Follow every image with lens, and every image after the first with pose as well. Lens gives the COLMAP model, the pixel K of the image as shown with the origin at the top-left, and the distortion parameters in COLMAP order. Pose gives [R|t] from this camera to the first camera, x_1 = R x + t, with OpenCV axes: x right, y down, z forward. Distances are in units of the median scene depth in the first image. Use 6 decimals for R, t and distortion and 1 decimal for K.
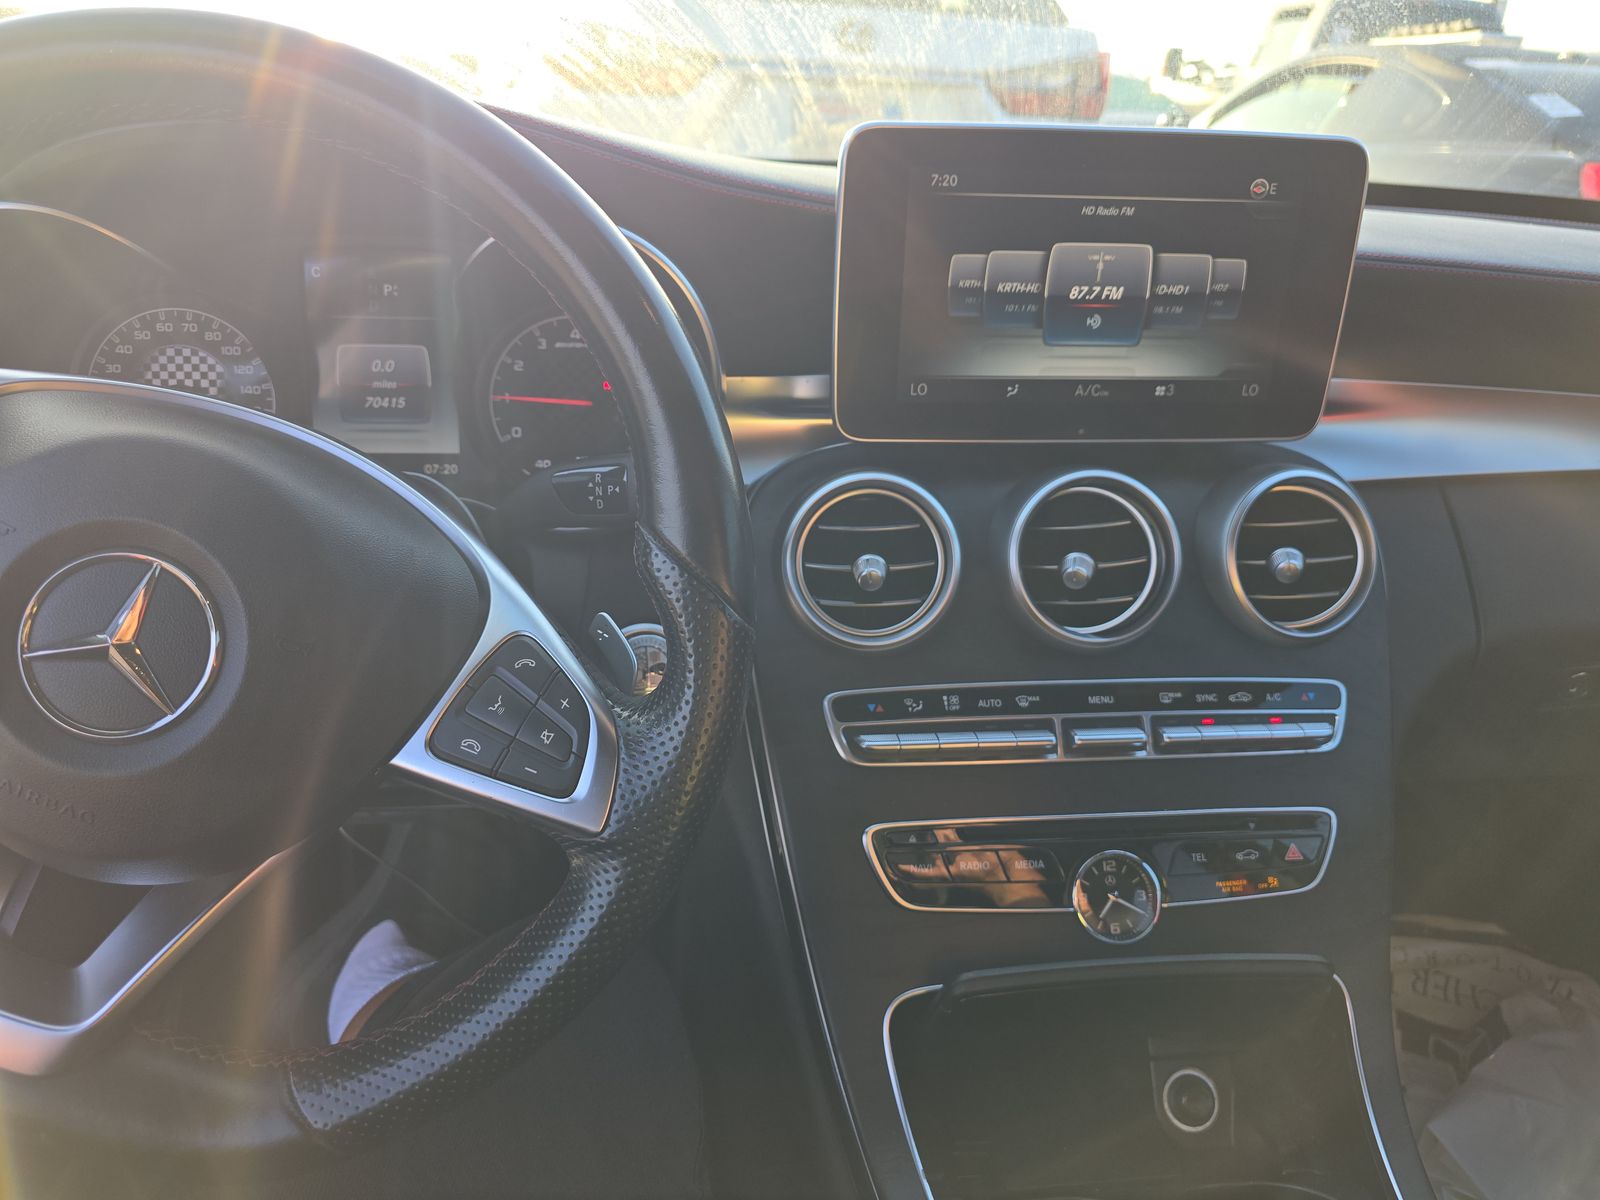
lens RADIAL K [[1063.8, 0, 796.1], [0, 1063.8, 595.7], [0, 0, 1]] dist [0.059439, -0.056958]
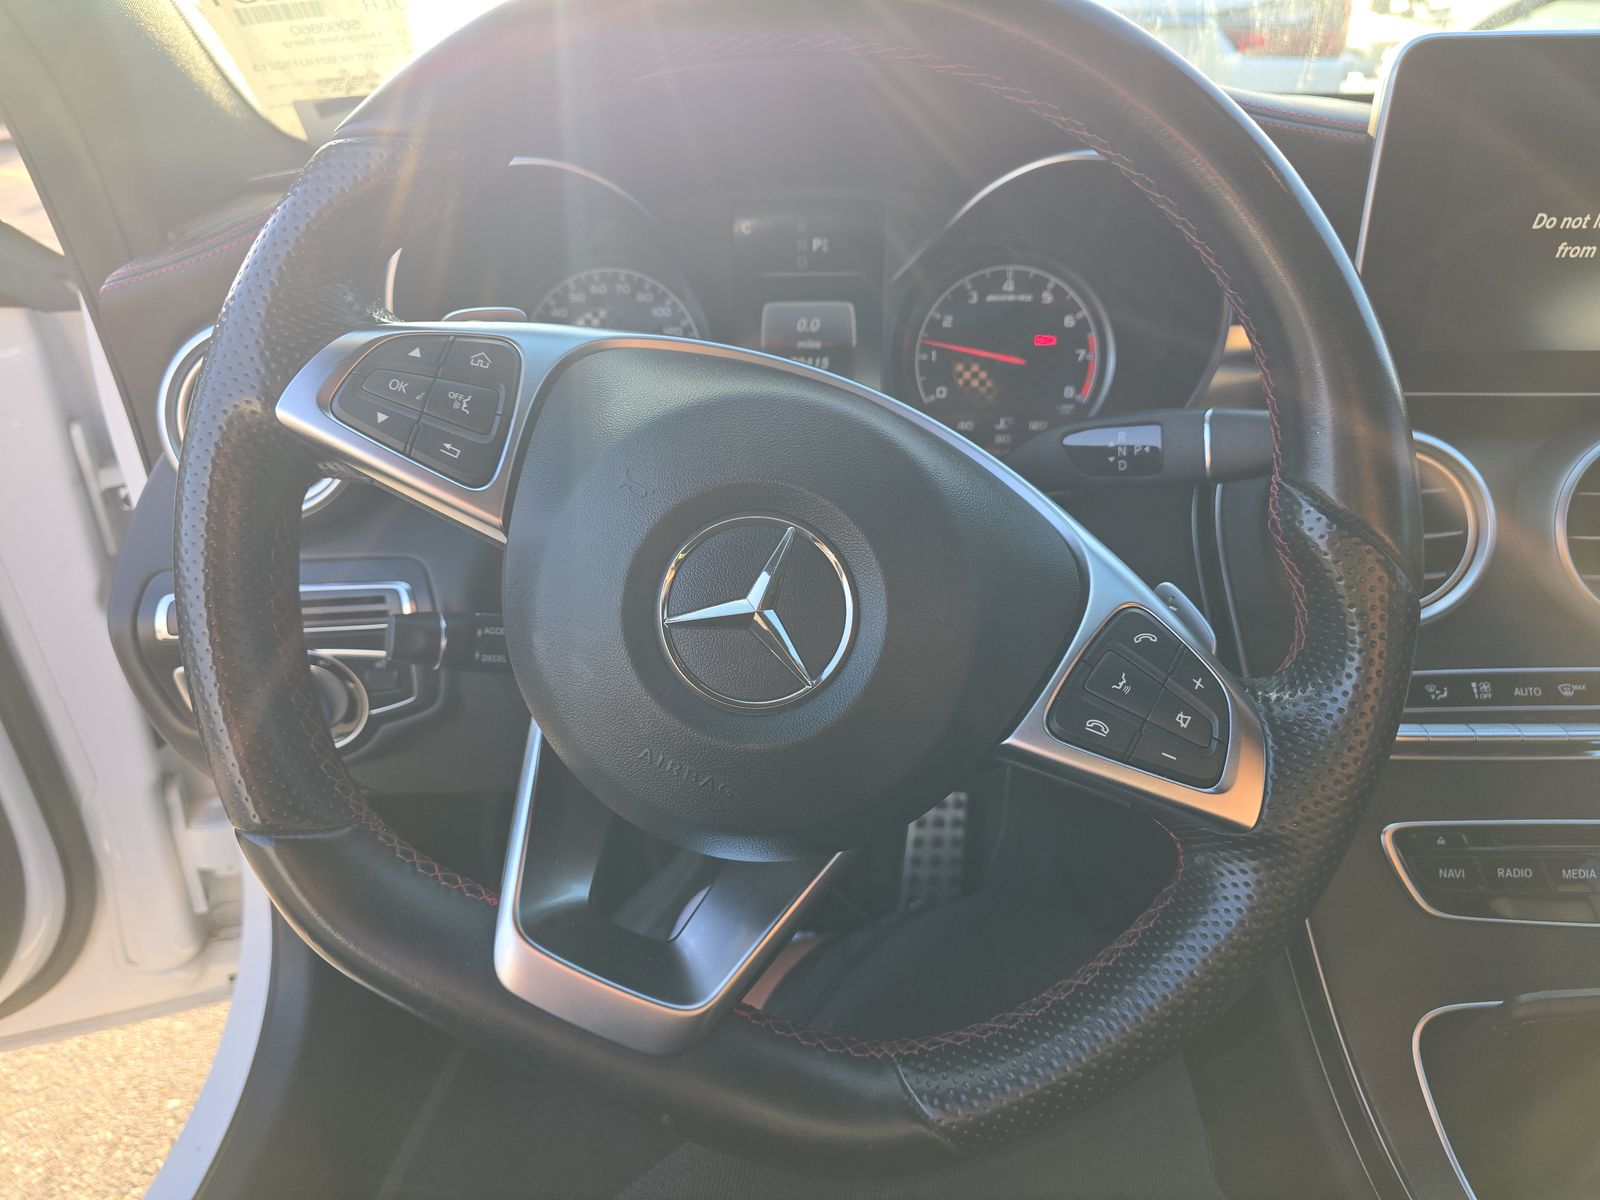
lens RADIAL K [[1063.8, 0, 796.1], [0, 1063.8, 595.7], [0, 0, 1]] dist [0.059439, -0.056958]
pose [[0.993242, 0.013972, -0.115218, -0.315962], [-0.011032, 0.999598, 0.026109, 0.004816], [0.115537, -0.024661, 0.992997, 0.045149]]
